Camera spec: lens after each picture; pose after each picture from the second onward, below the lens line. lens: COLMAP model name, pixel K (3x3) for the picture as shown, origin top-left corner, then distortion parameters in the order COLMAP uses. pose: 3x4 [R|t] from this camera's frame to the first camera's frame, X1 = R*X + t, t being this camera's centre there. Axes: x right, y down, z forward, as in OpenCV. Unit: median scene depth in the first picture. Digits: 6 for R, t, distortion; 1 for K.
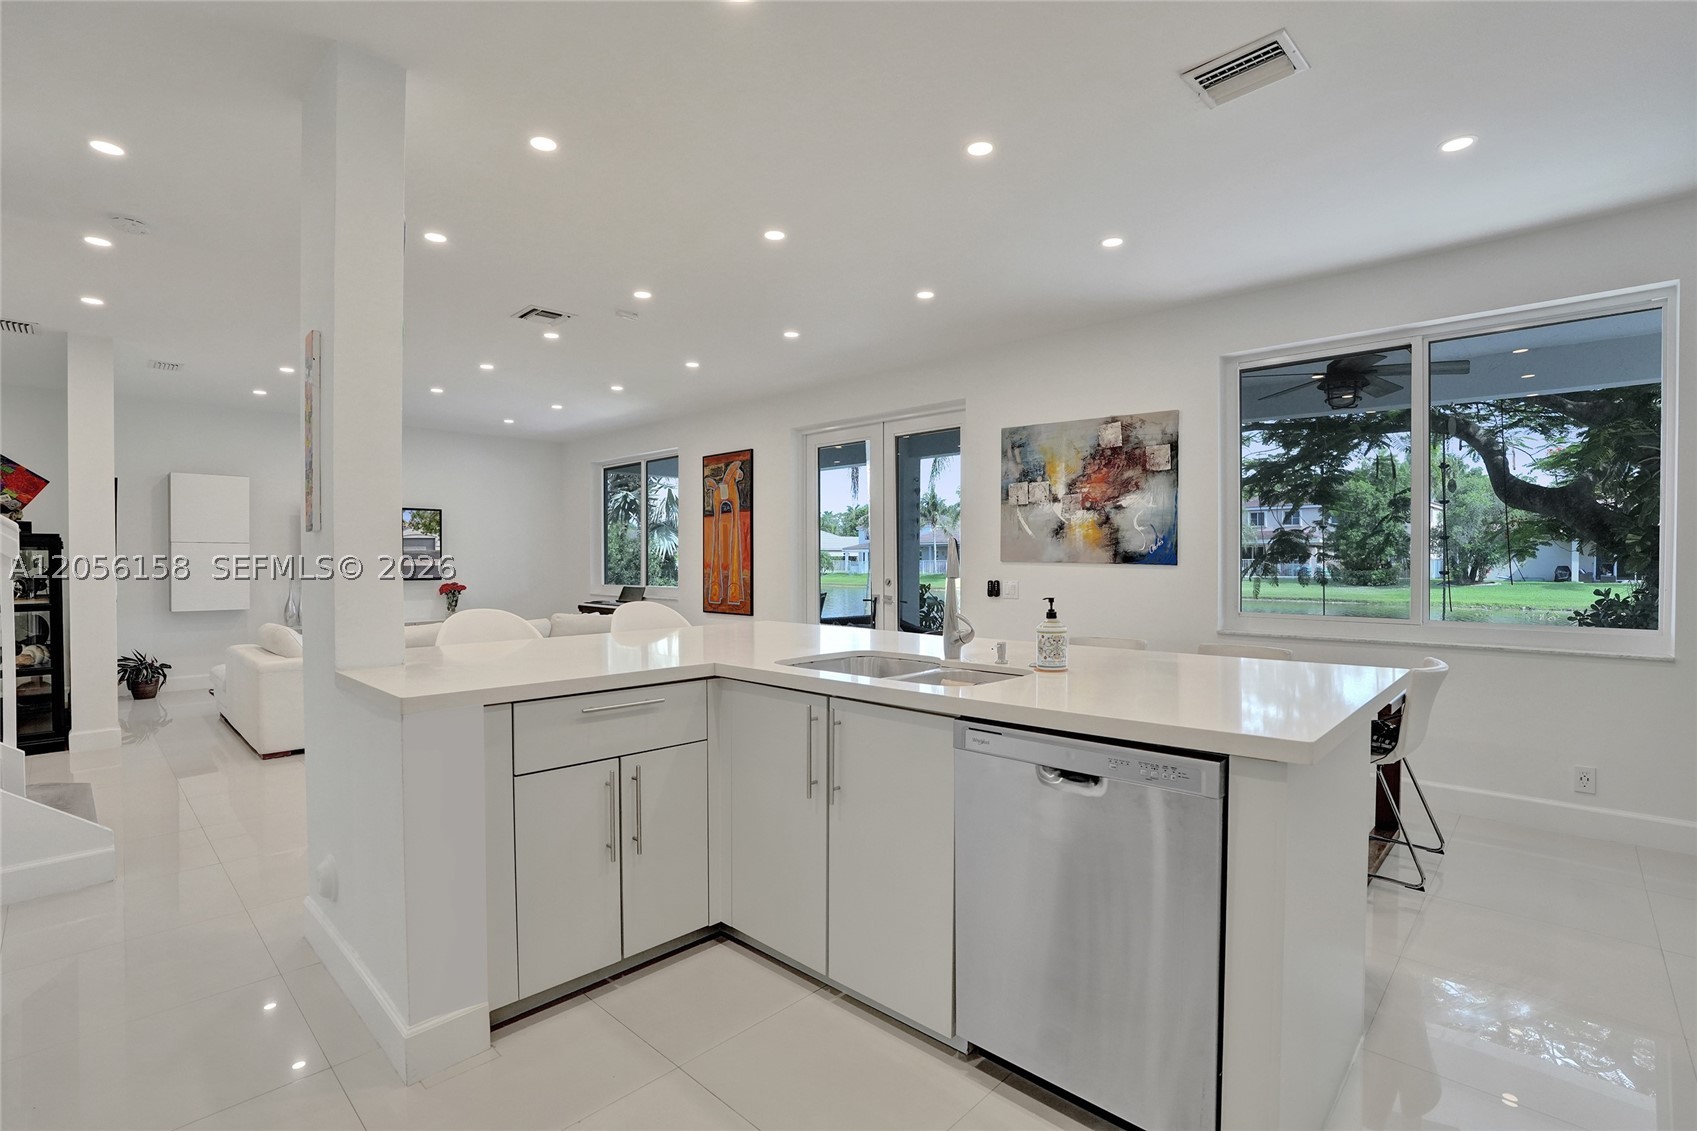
lens RADIAL K [[784.9, 0, 848.5], [0, 784.9, 565.5], [0, 0, 1]] dist [-0.073070, 0.028220]
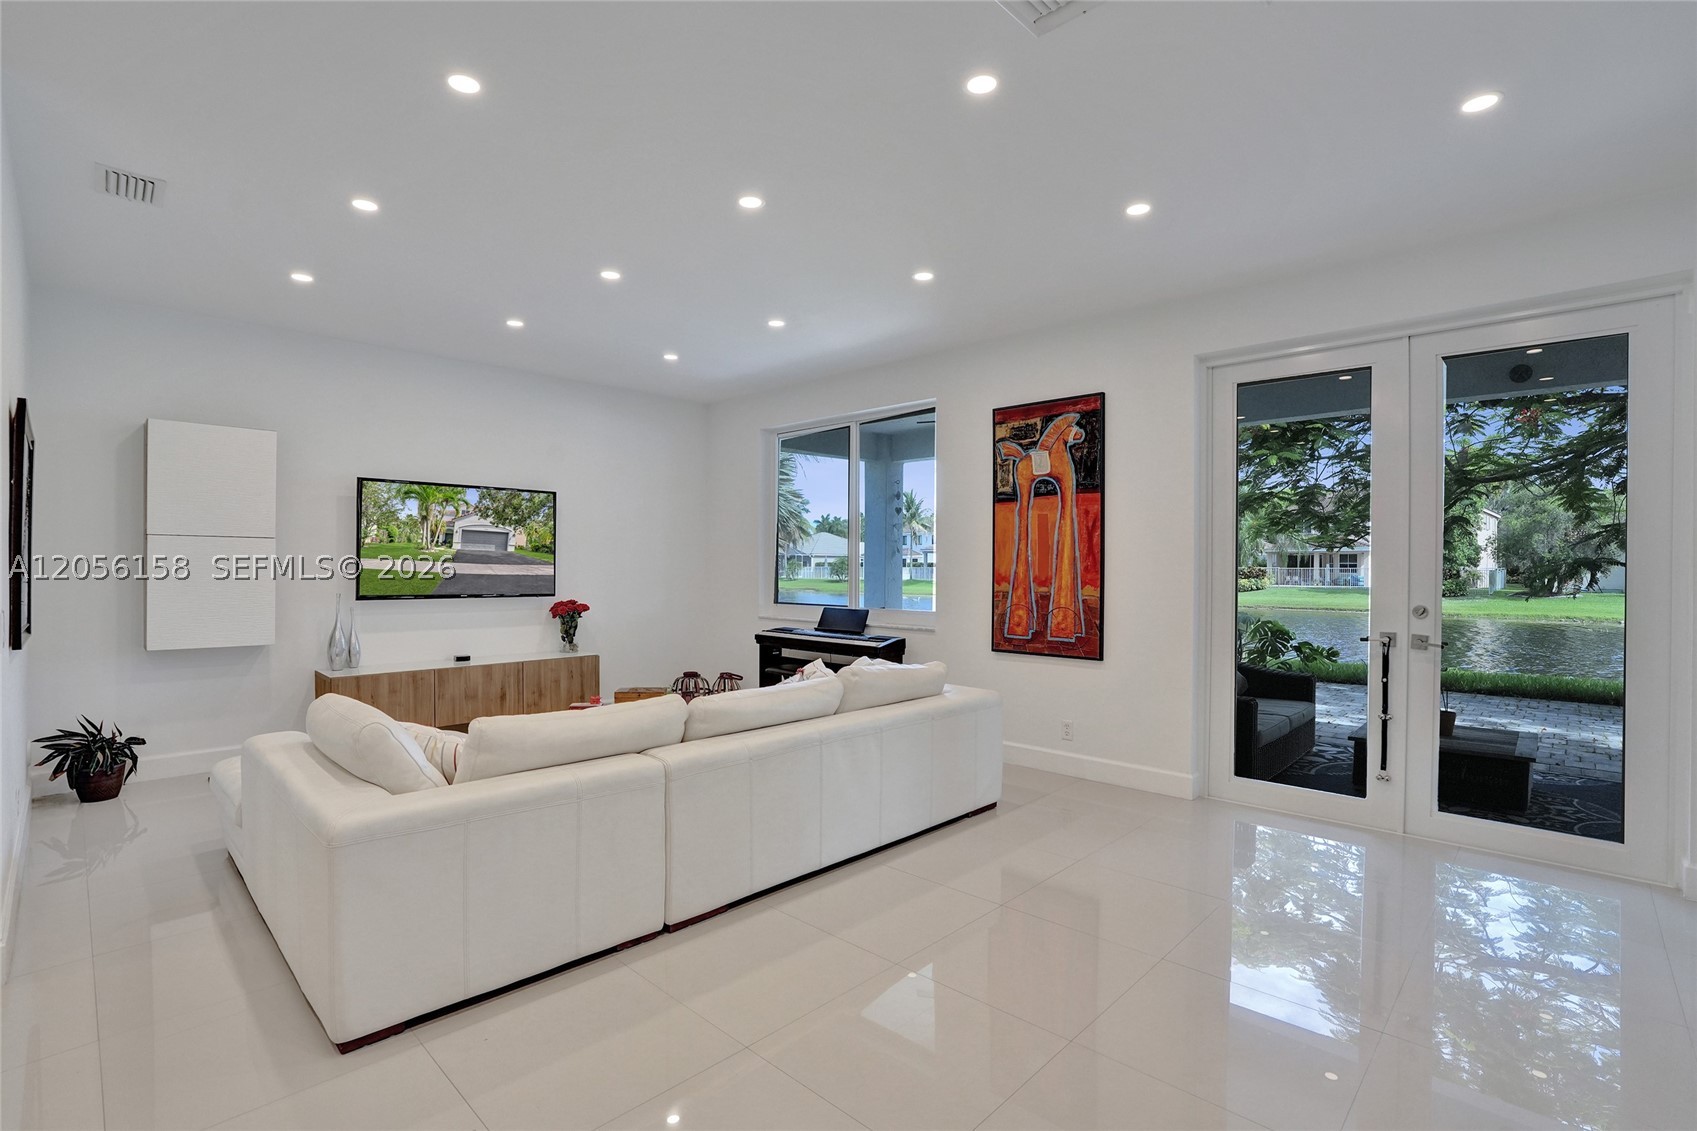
lens RADIAL K [[784.9, 0, 848.5], [0, 784.9, 565.5], [0, 0, 1]] dist [-0.073070, 0.028220]
pose [[0.999982, 0.005895, -0.000614, -0.312443], [-0.005900, 0.999956, -0.007343, -0.005376], [0.000571, 0.007346, 0.999973, 0.368389]]
